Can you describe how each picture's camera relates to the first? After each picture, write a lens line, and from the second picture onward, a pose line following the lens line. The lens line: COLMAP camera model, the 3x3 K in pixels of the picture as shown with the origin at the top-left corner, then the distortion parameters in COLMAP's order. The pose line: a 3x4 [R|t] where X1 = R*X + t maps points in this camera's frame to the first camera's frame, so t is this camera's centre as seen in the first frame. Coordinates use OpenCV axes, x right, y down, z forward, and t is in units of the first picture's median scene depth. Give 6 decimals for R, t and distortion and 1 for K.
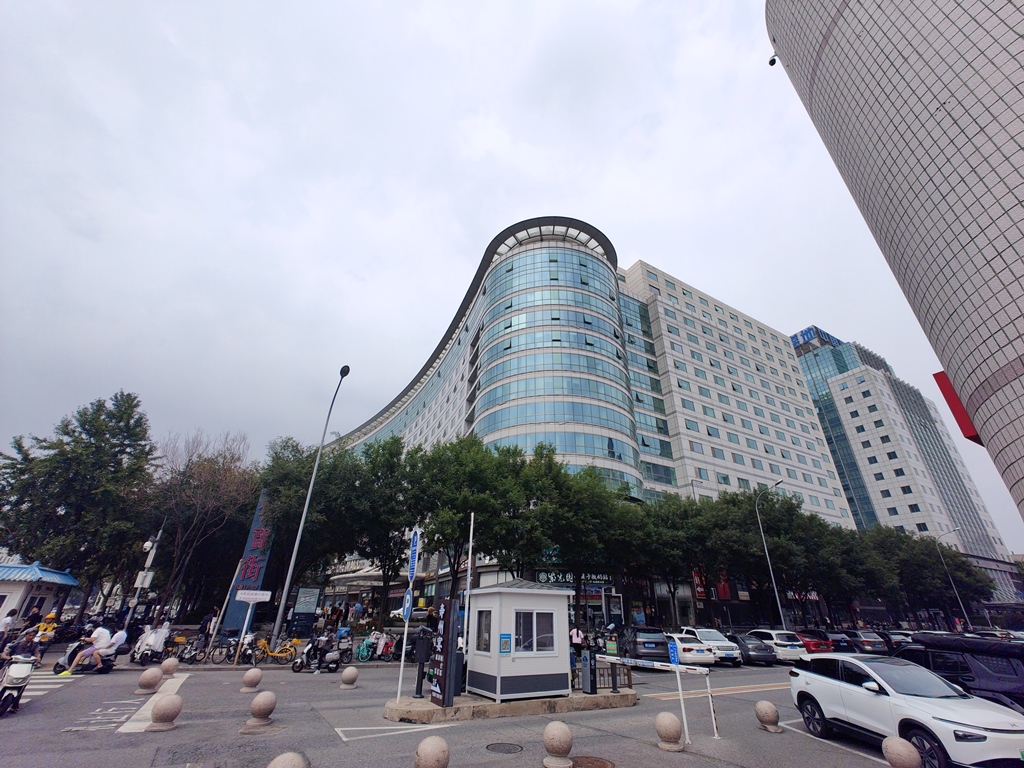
lens RADIAL K [[430.6, 0, 516.1], [0, 430.6, 387.8], [0, 0, 1]] dist [-0.004376, 0.001656]
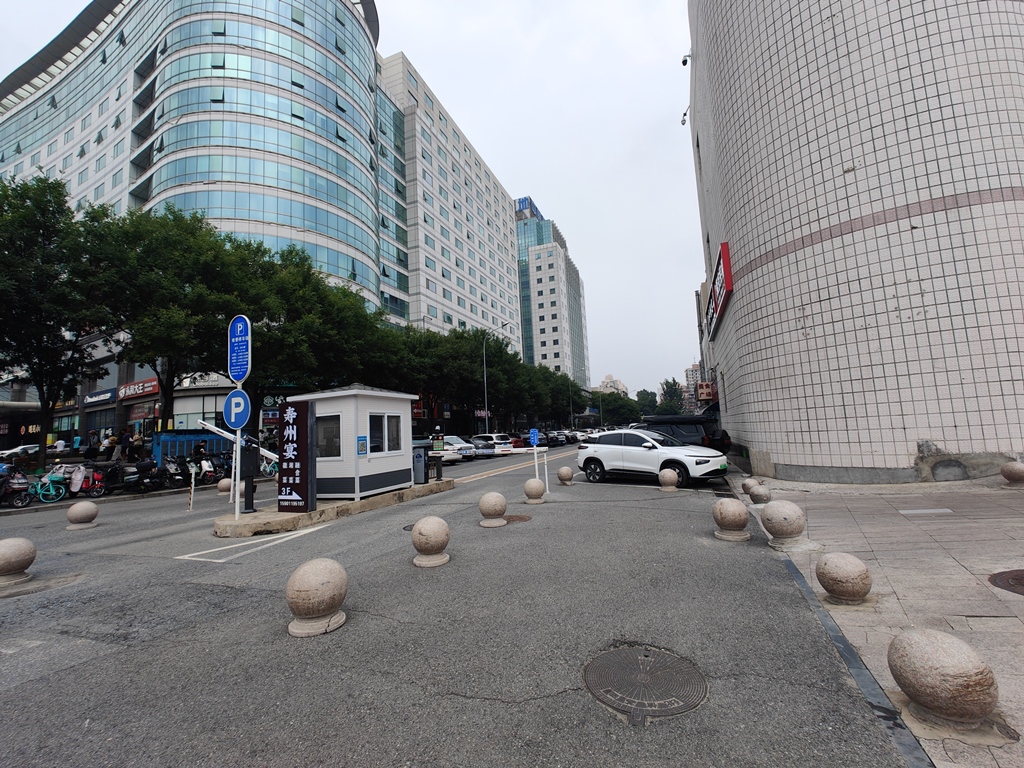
lens RADIAL K [[430.6, 0, 514.9], [0, 430.6, 388.1], [0, 0, 1]] dist [-0.004376, 0.001656]
pose [[0.774812, 0.007332, 0.632149, -0.106078], [-0.234808, 0.931741, 0.276992, 0.045320], [-0.586968, -0.363051, 0.723645, 0.057634]]
